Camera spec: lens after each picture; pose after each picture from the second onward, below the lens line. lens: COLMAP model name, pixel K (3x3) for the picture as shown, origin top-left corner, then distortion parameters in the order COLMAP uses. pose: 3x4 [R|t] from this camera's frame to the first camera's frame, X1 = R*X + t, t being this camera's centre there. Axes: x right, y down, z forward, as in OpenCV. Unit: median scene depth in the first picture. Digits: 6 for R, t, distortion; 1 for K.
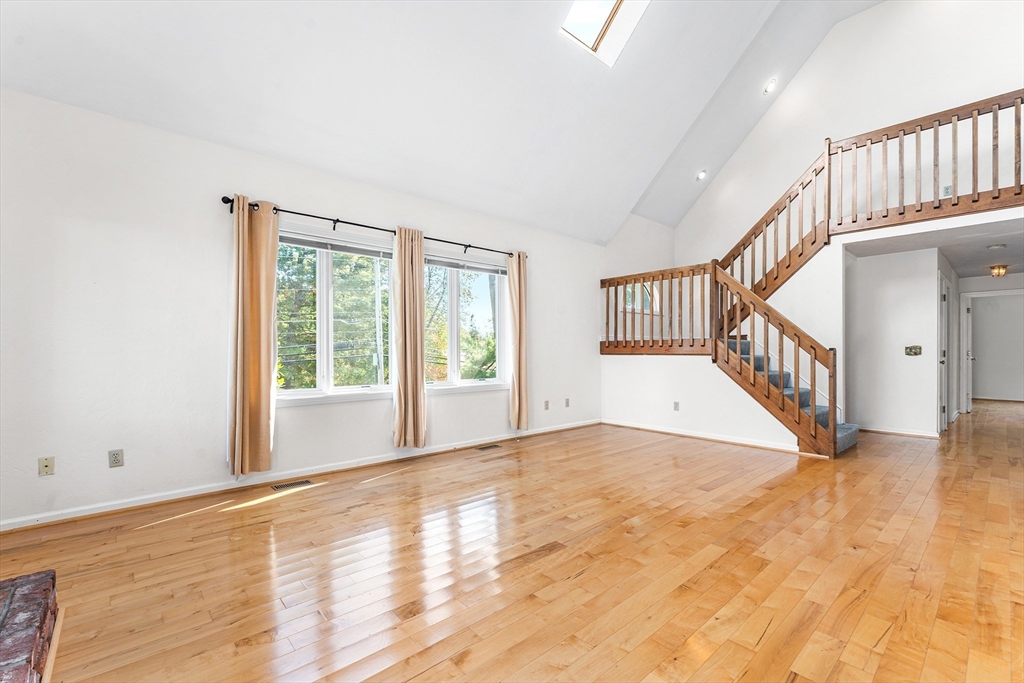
lens RADIAL K [[441.8, 0, 512.2], [0, 441.8, 347.0], [0, 0, 1]] dist [0.000299, -0.000912]
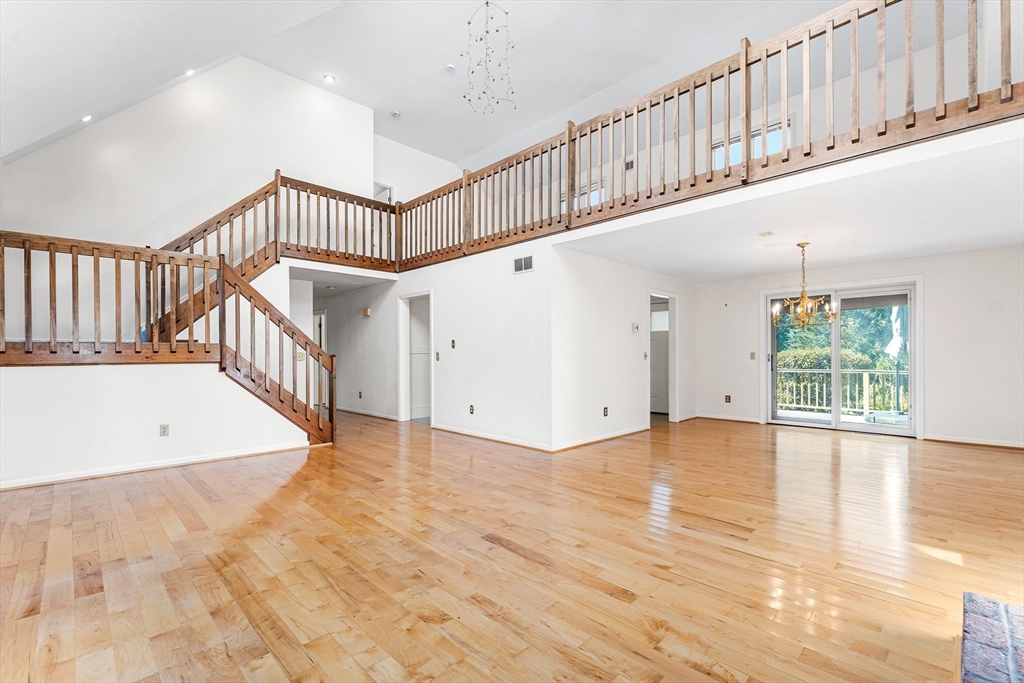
lens RADIAL K [[441.8, 0, 517.4], [0, 441.8, 356.9], [0, 0, 1]] dist [0.000299, -0.000912]
pose [[-0.057563, -0.001315, 0.998341, -0.652123], [-0.003980, 0.999991, 0.001087, 0.005153], [-0.998334, -0.003911, -0.057568, 0.662347]]
